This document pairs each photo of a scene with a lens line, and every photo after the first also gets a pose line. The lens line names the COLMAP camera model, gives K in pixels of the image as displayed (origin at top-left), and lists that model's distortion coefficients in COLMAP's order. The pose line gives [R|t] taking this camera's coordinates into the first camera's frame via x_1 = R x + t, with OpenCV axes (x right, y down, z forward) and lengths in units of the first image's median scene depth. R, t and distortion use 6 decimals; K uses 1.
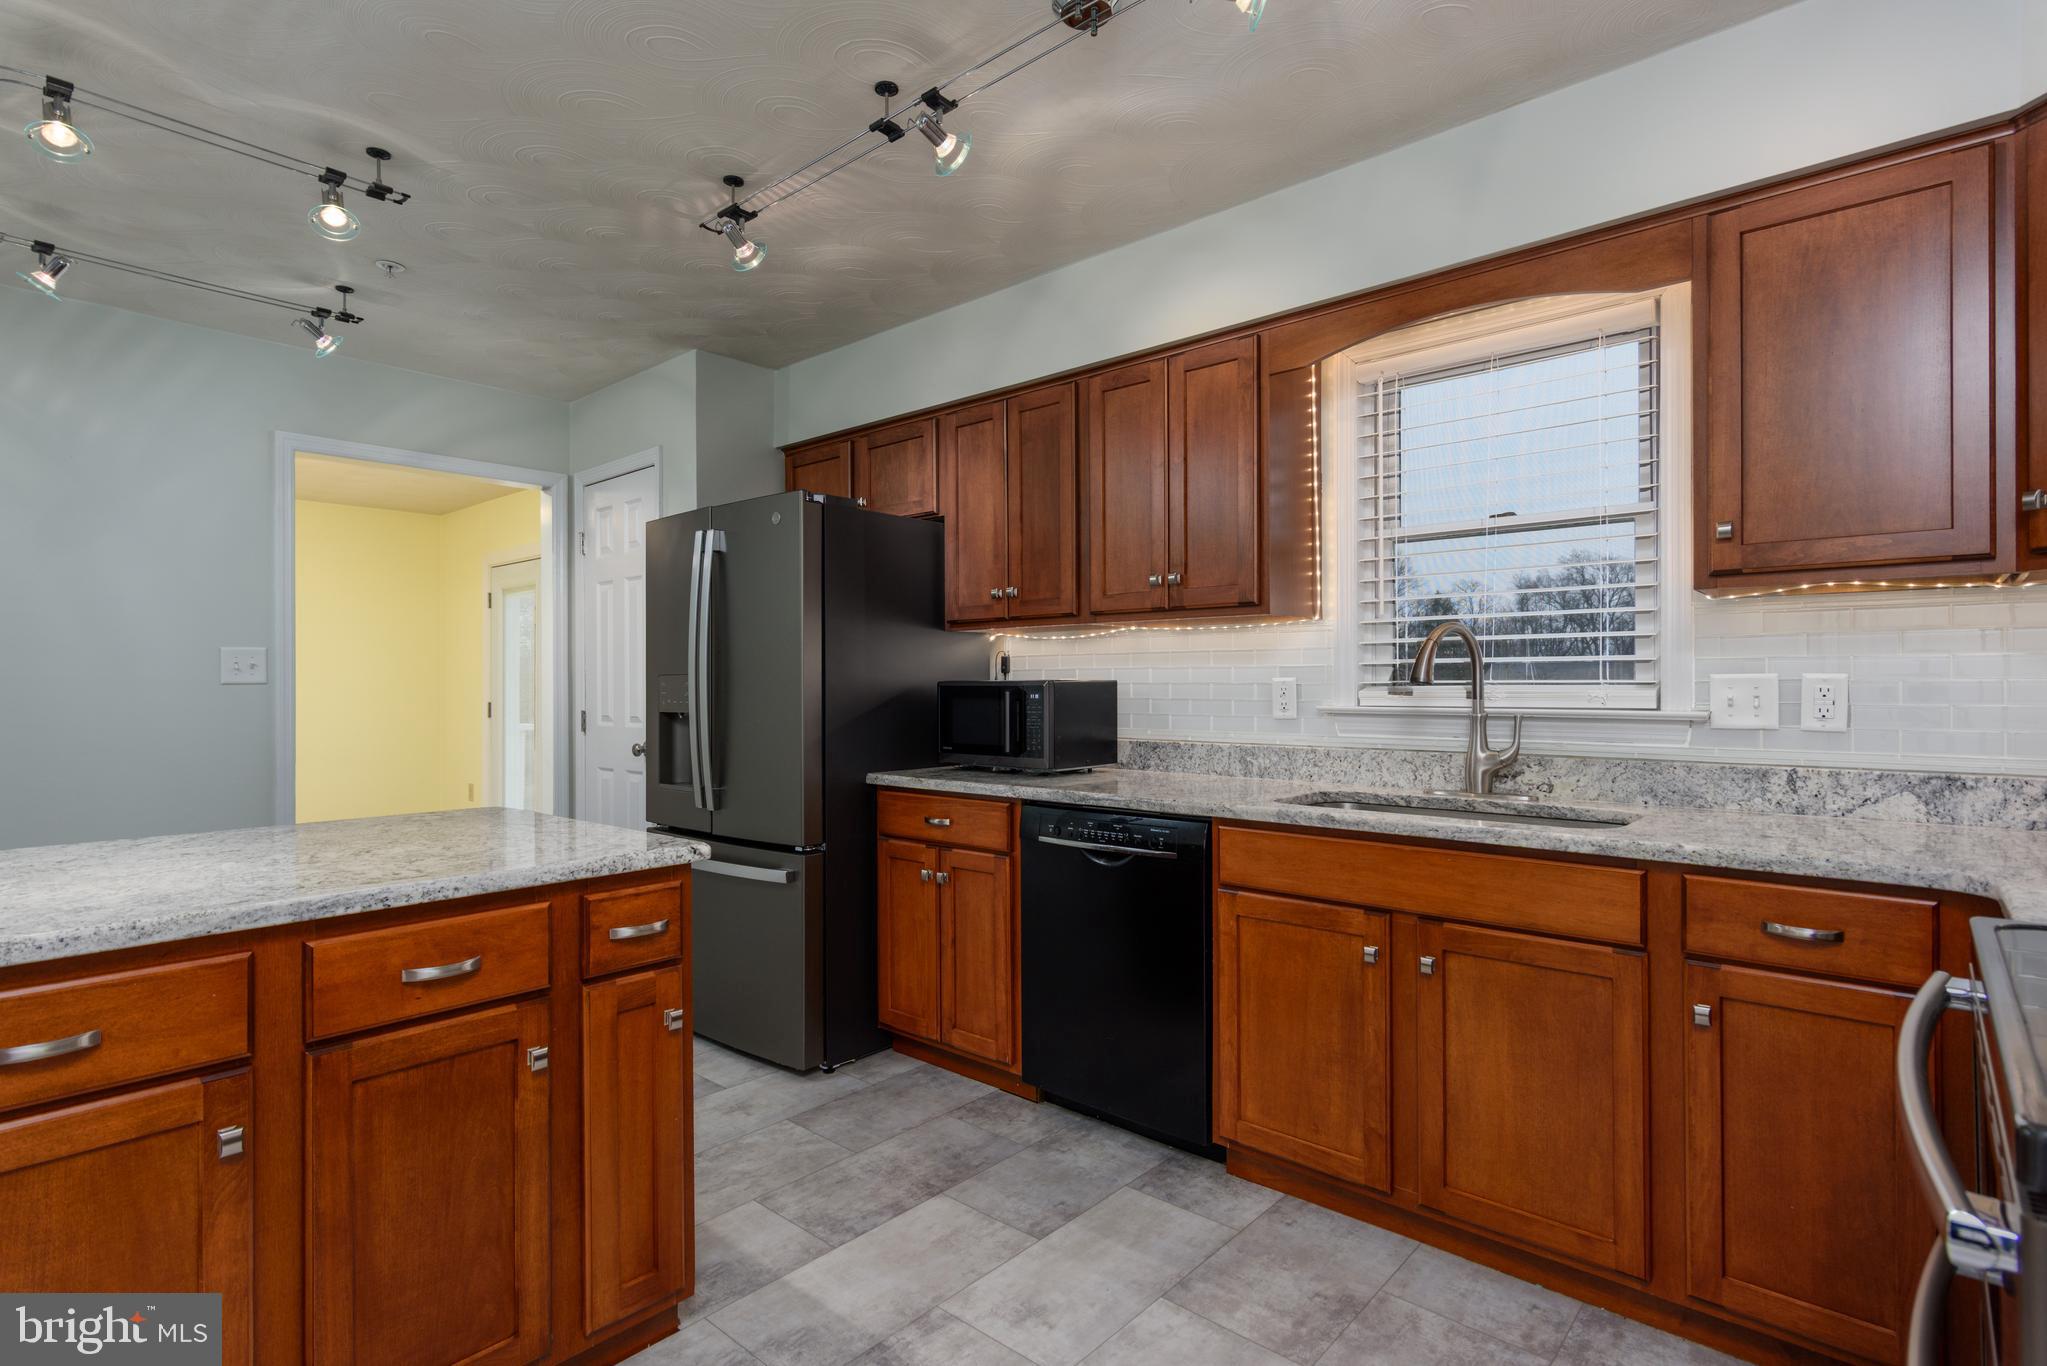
lens RADIAL K [[1020.1, 0, 1024.2], [0, 1020.1, 683.9], [0, 0, 1]] dist [0.010118, -0.001578]
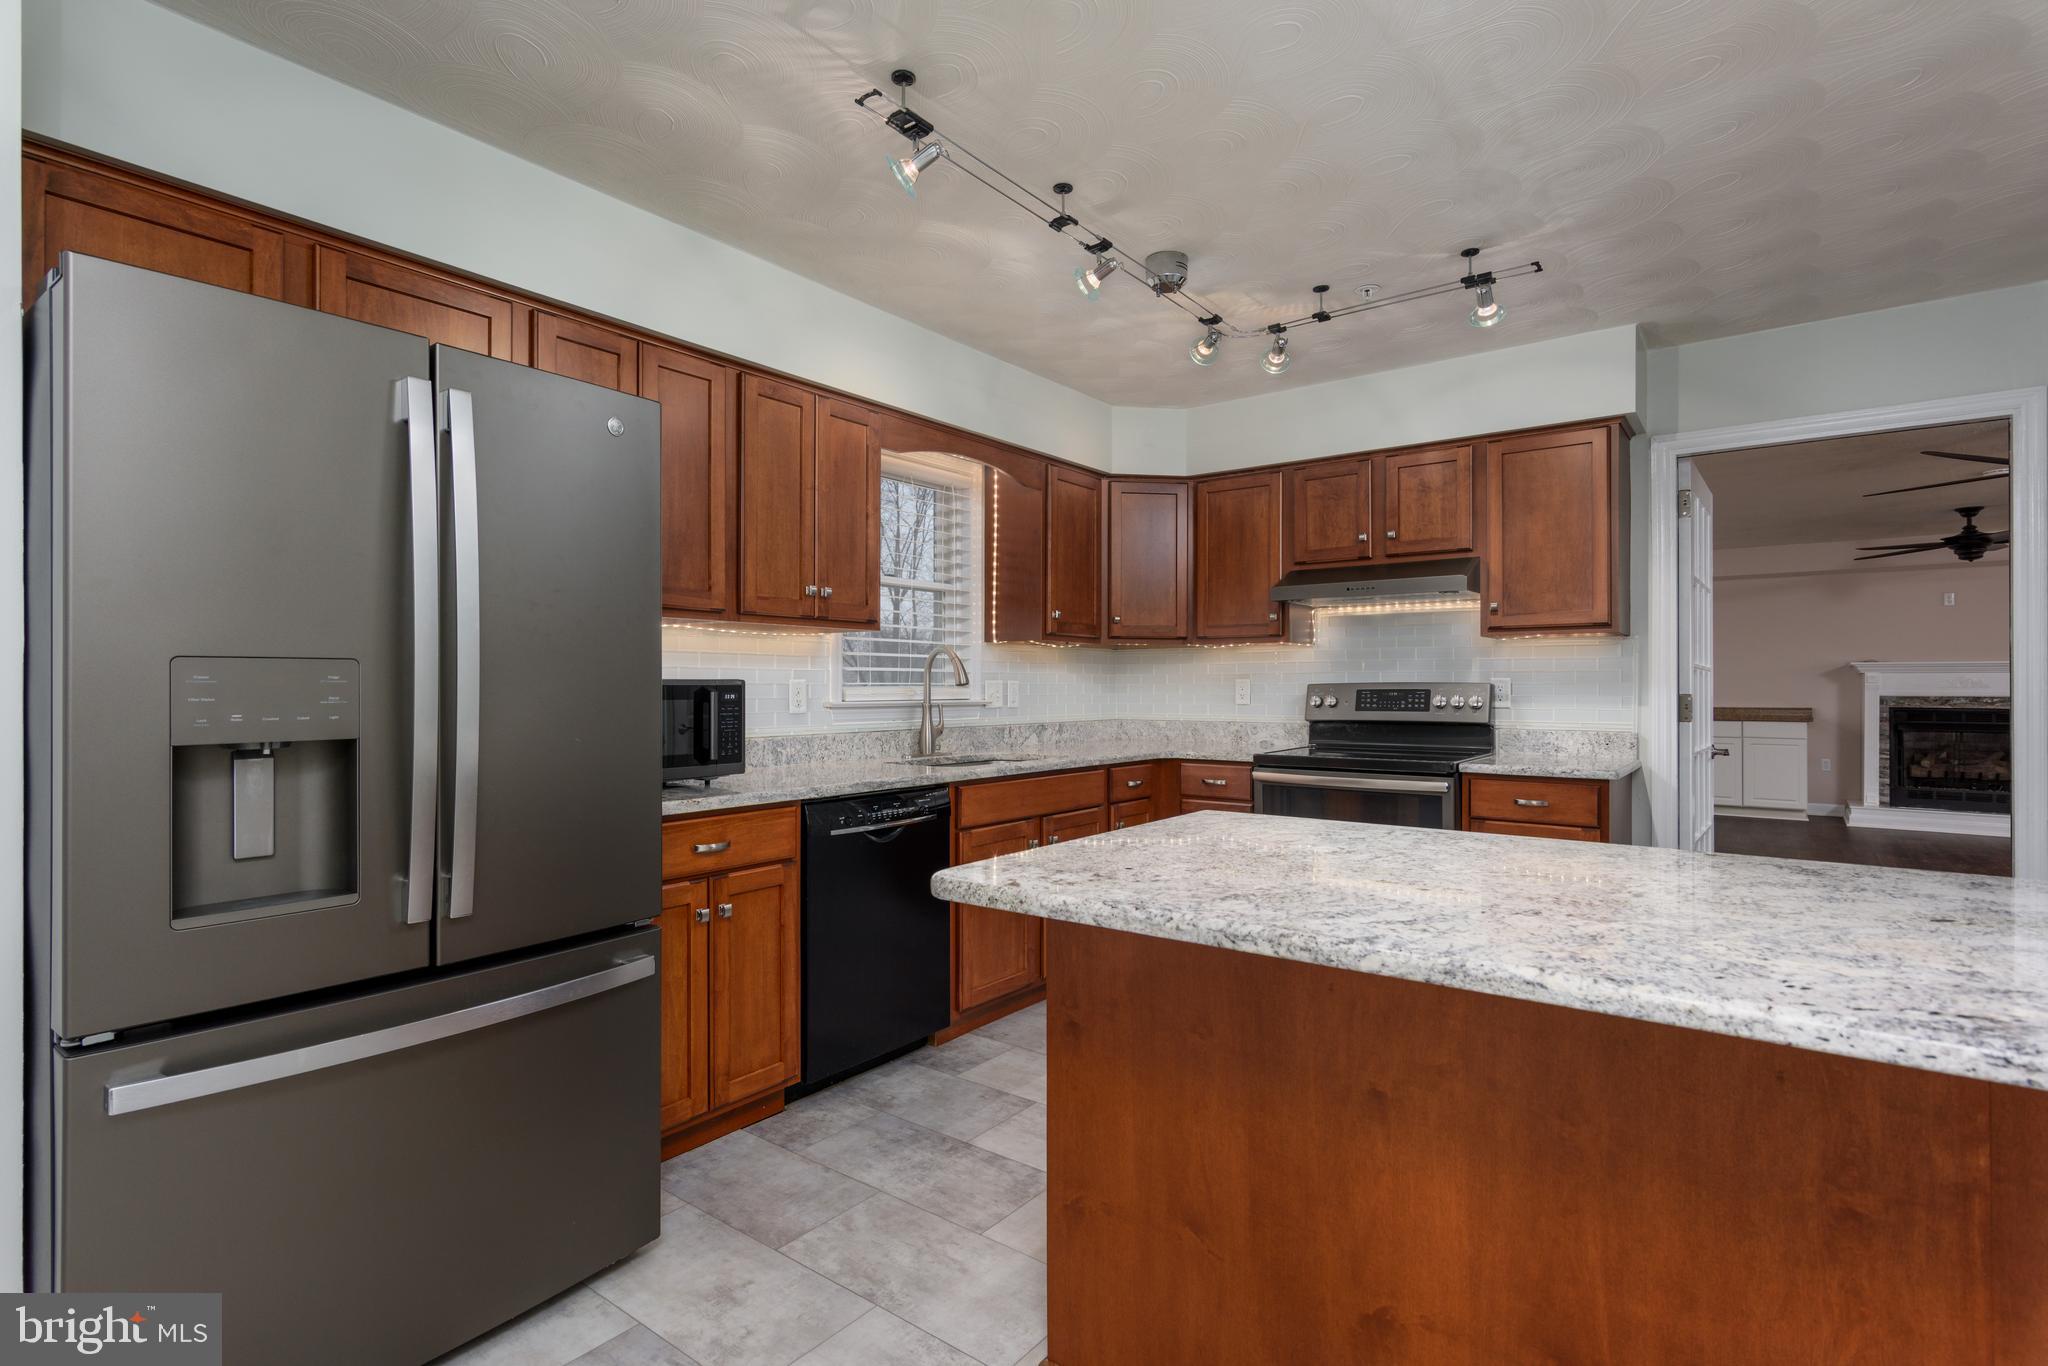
lens RADIAL K [[1020.6, 0, 1021.8], [0, 1020.6, 685.5], [0, 0, 1]] dist [0.010118, -0.001578]
pose [[-0.090635, 0.002437, 0.995881, -1.082876], [-0.000977, 0.999996, -0.002536, 0.004364], [-0.995884, -0.001203, -0.090632, 0.944809]]
